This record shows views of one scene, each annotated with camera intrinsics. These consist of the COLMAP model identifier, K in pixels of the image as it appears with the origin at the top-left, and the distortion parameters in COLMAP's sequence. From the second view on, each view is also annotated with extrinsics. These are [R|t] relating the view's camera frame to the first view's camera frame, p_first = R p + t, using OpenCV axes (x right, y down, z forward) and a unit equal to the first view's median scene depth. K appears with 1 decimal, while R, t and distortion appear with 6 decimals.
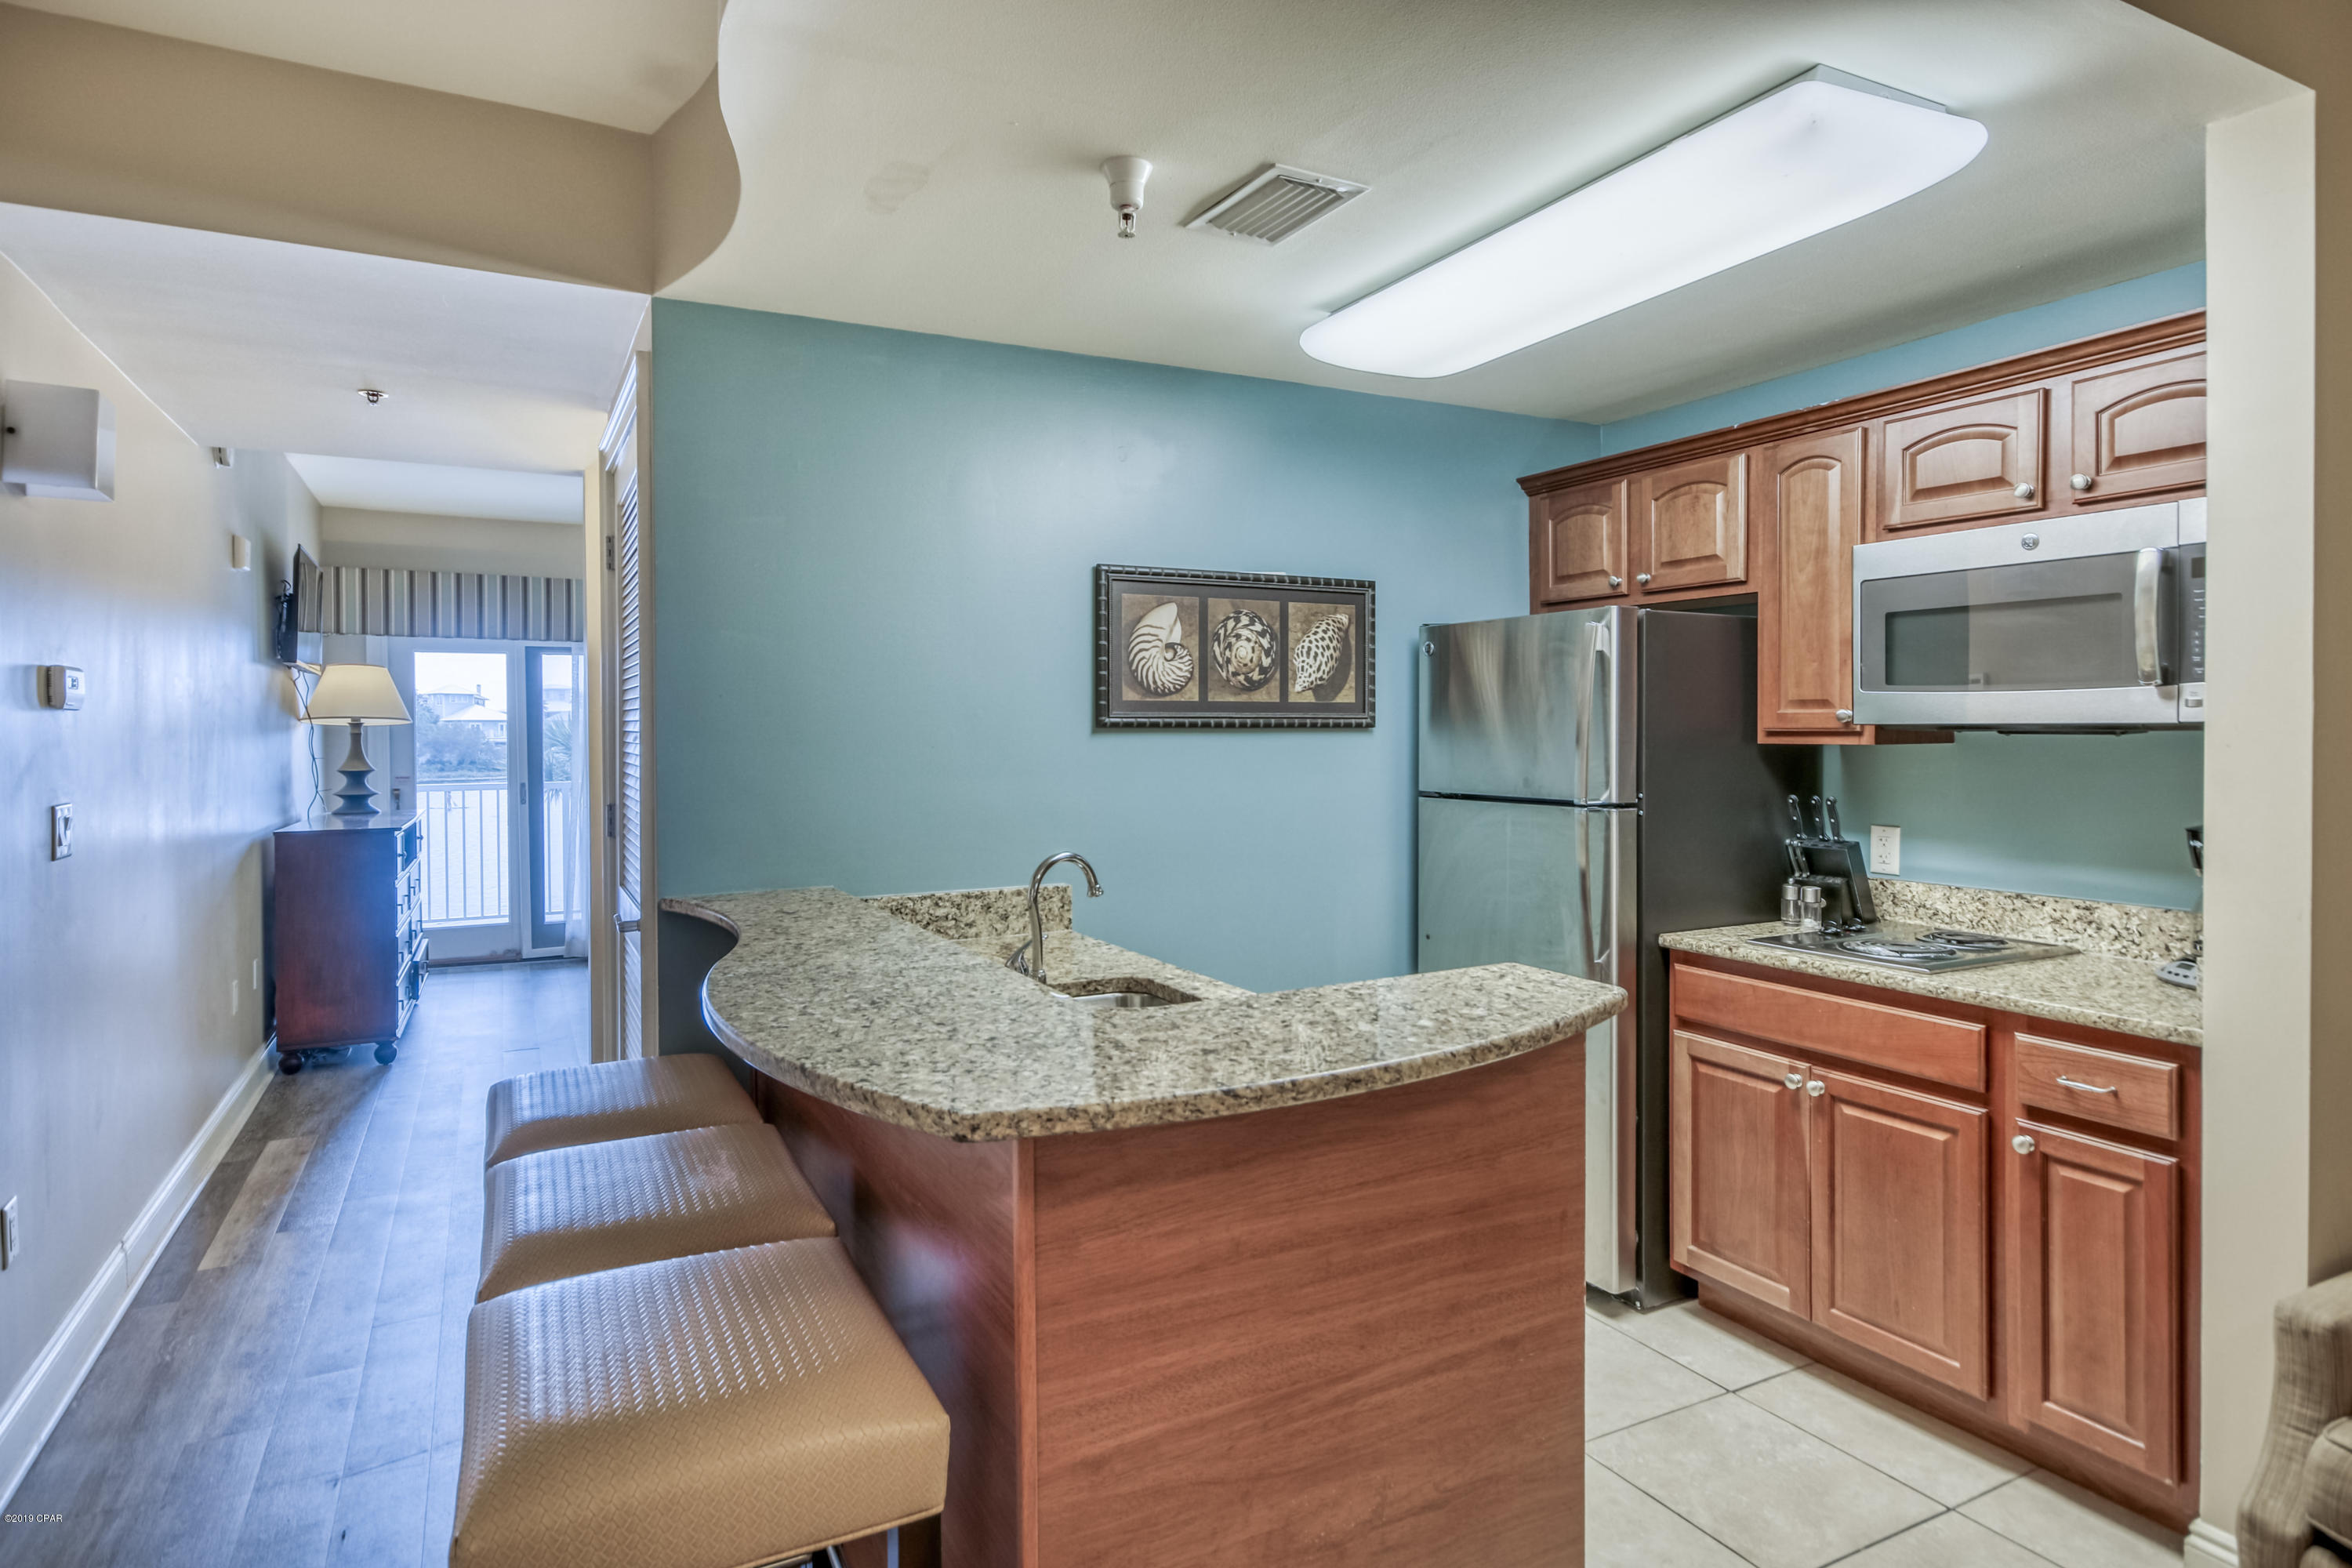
lens RADIAL K [[1160.9, 0, 1203.6], [0, 1160.9, 742.6], [0, 0, 1]] dist [0.011782, -0.000011]
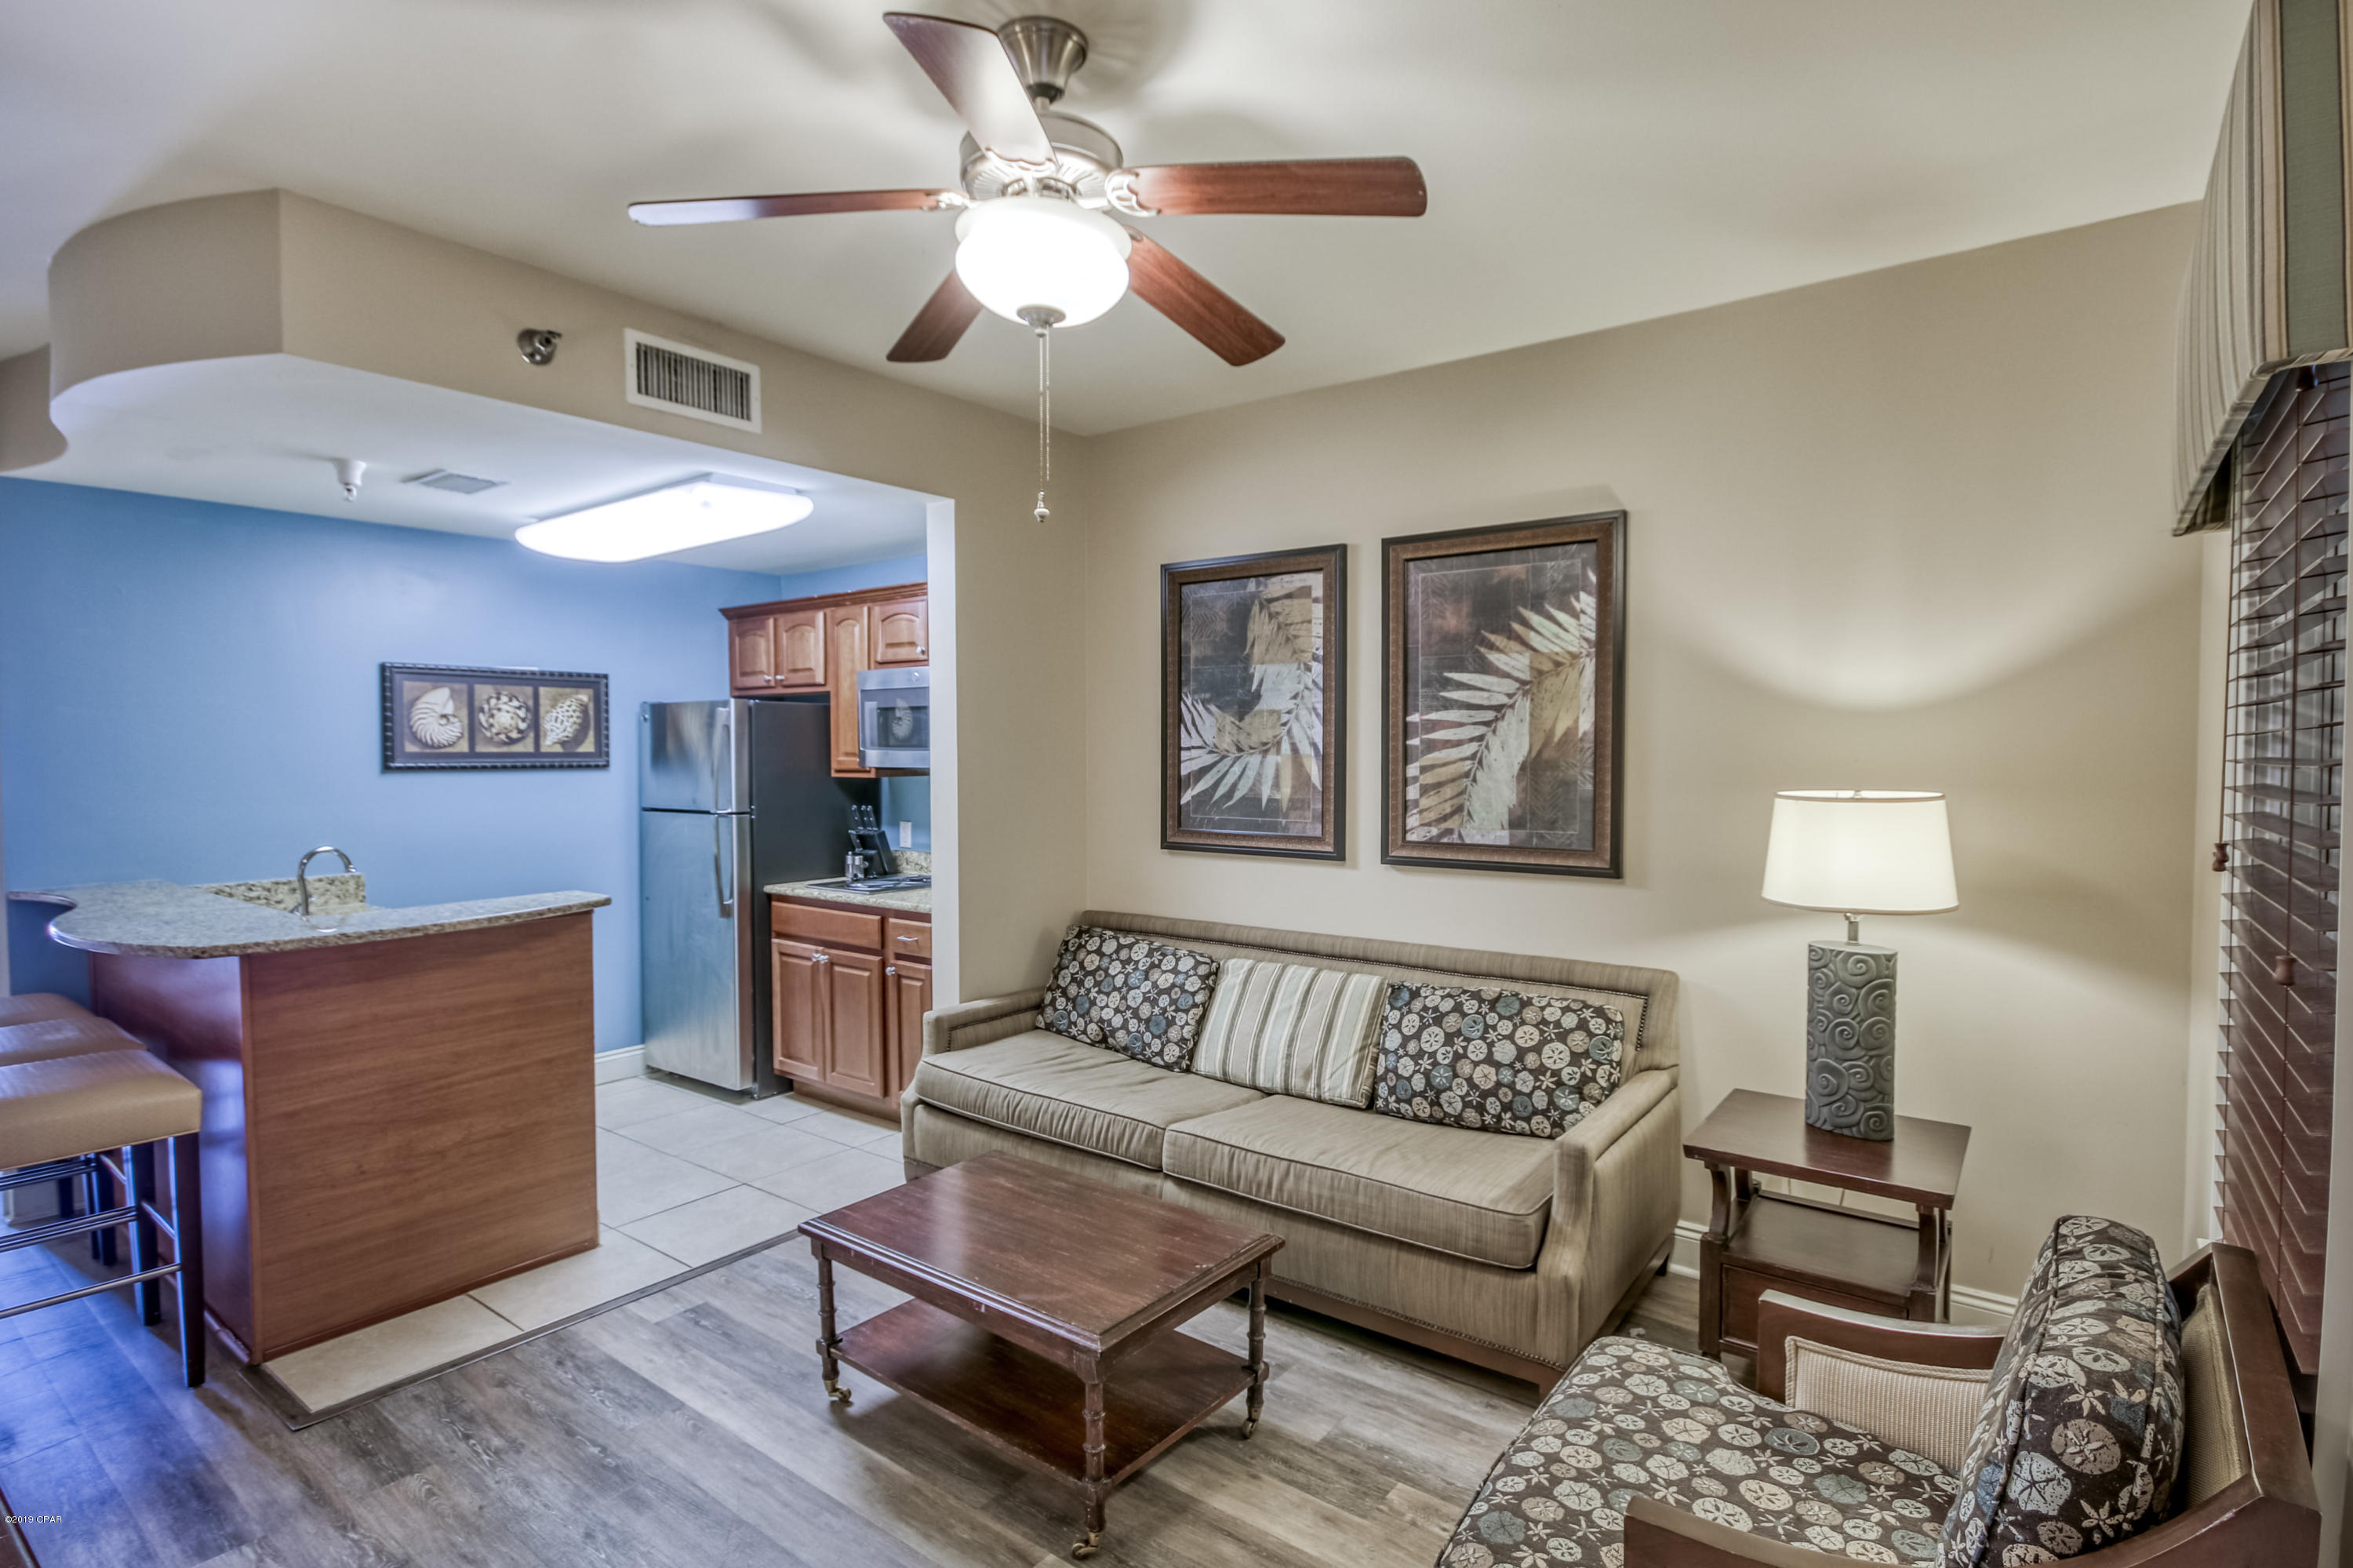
lens RADIAL K [[1095.0, 0, 1173.6], [0, 1095.0, 784.2], [0, 0, 1]] dist [0.001168, 0.000814]
pose [[0.921534, -0.012513, 0.388097, 0.334399], [0.004877, 0.999775, 0.020653, -0.020827], [-0.388268, -0.017140, 0.921387, -0.797814]]
